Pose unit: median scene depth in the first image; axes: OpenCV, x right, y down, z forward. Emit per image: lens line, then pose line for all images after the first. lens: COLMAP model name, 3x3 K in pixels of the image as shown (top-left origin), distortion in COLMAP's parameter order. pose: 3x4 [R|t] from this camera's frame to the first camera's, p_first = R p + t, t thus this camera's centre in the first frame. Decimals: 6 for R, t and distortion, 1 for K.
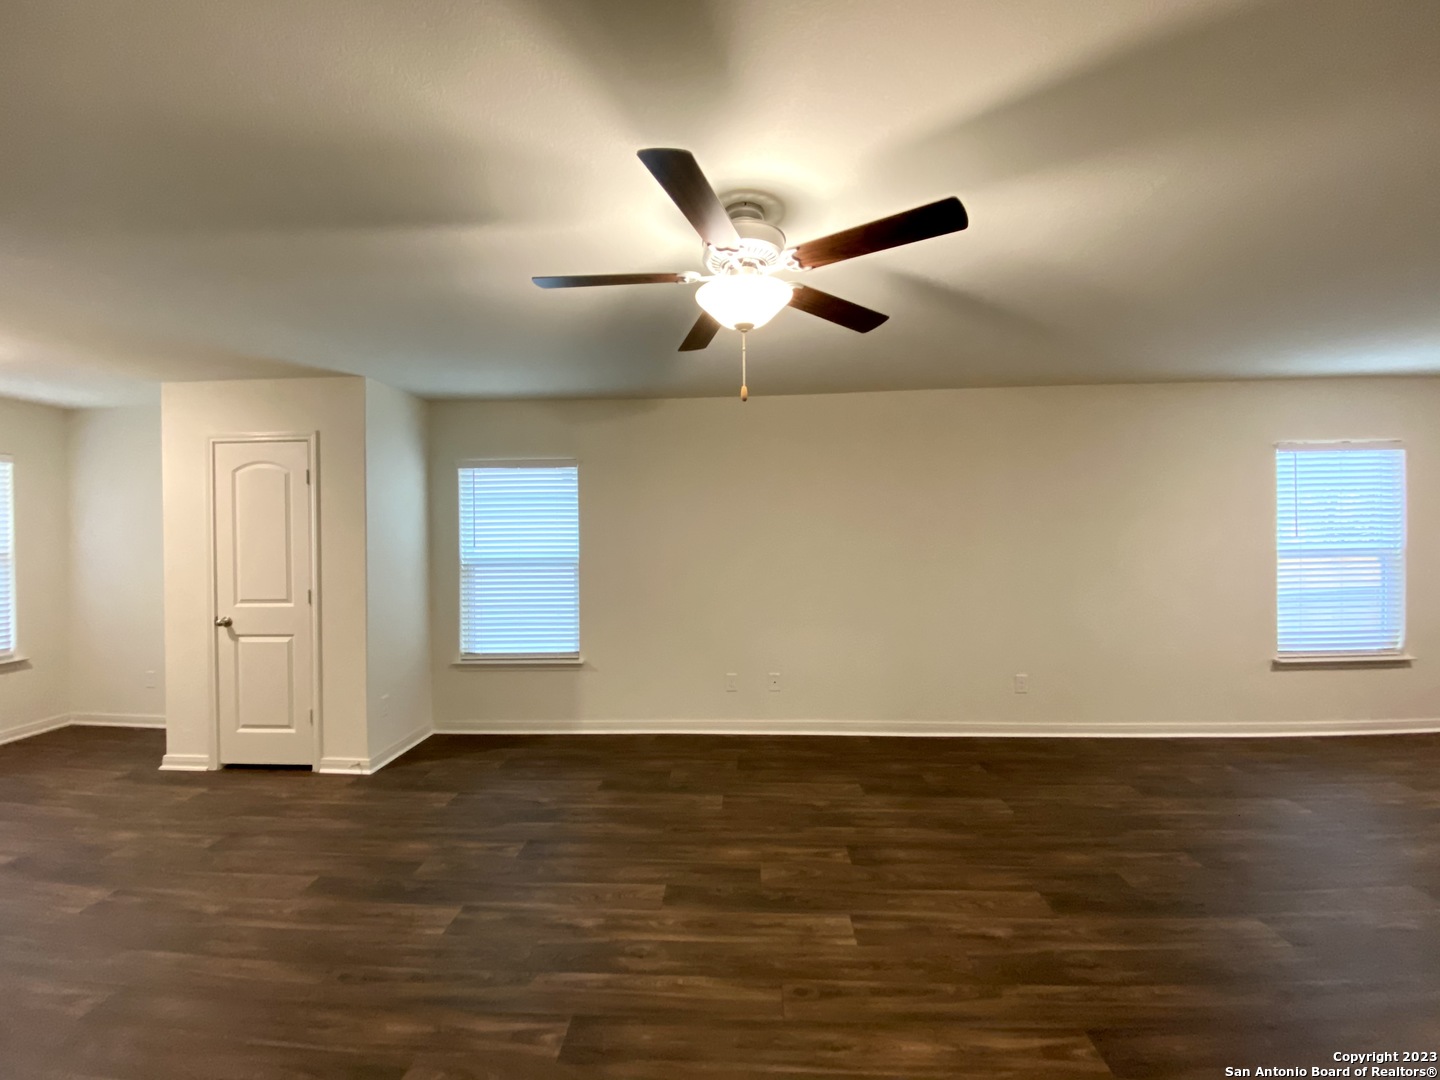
lens RADIAL K [[584.9, 0, 719.2], [0, 584.9, 555.1], [0, 0, 1]] dist [0.014326, -0.016583]
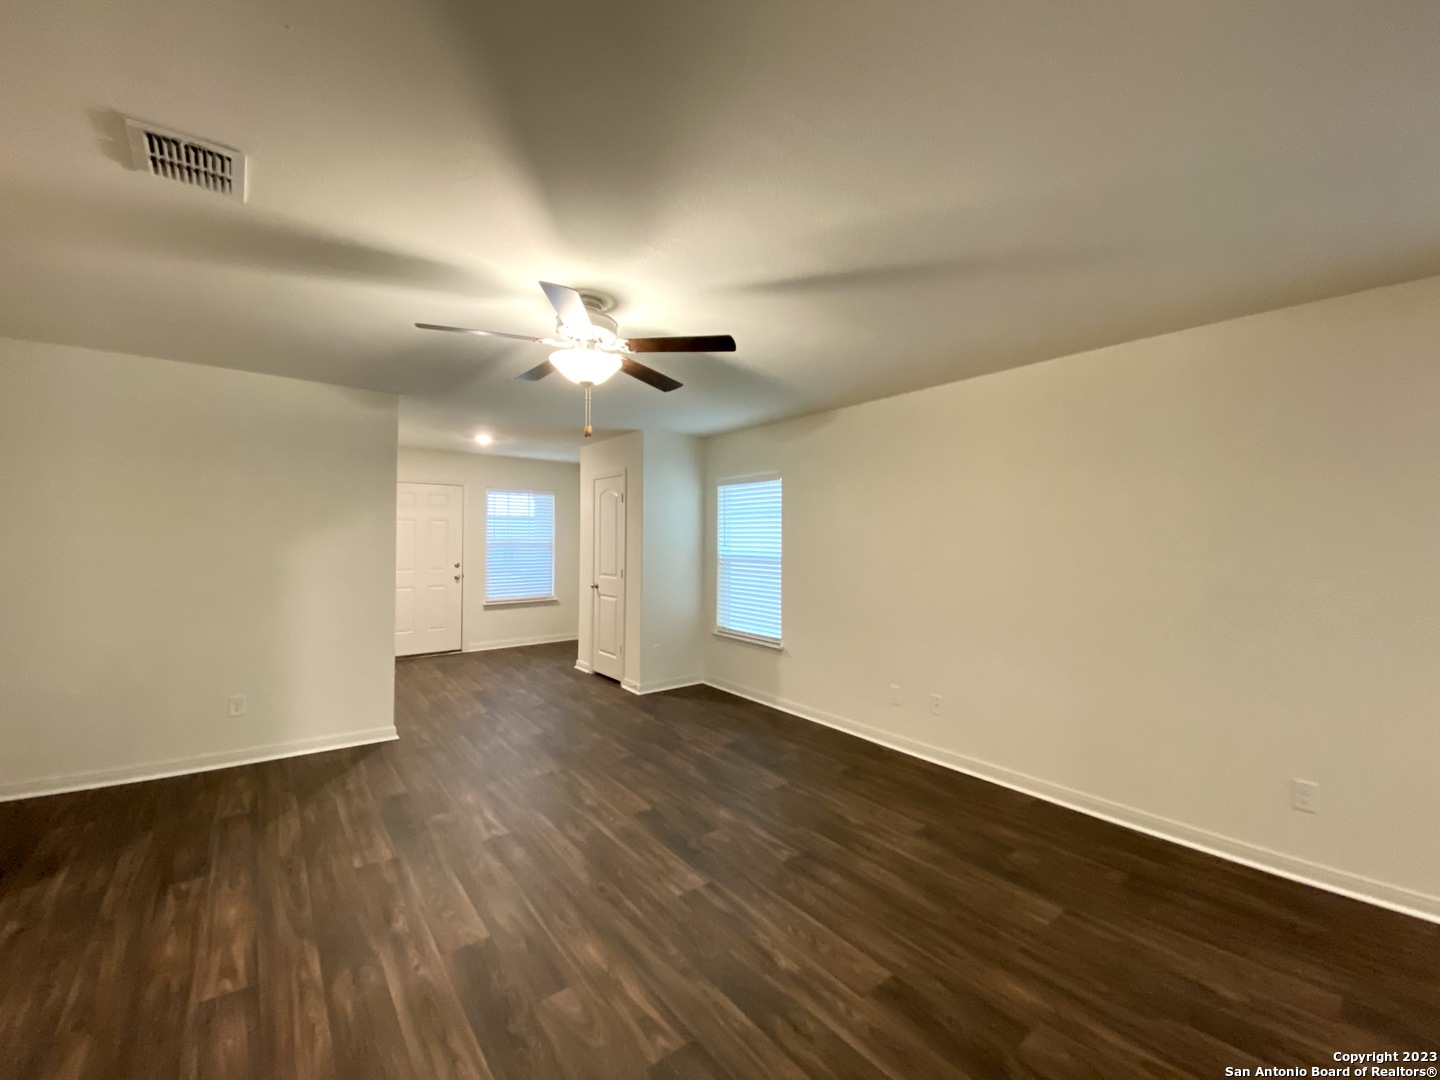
lens RADIAL K [[584.9, 0, 720.5], [0, 584.9, 569.2], [0, 0, 1]] dist [0.014326, -0.016583]
pose [[0.654074, 0.058469, -0.754167, 0.642977], [-0.049402, 0.998182, 0.034542, -0.007360], [0.754815, 0.014664, 0.655773, 0.176658]]
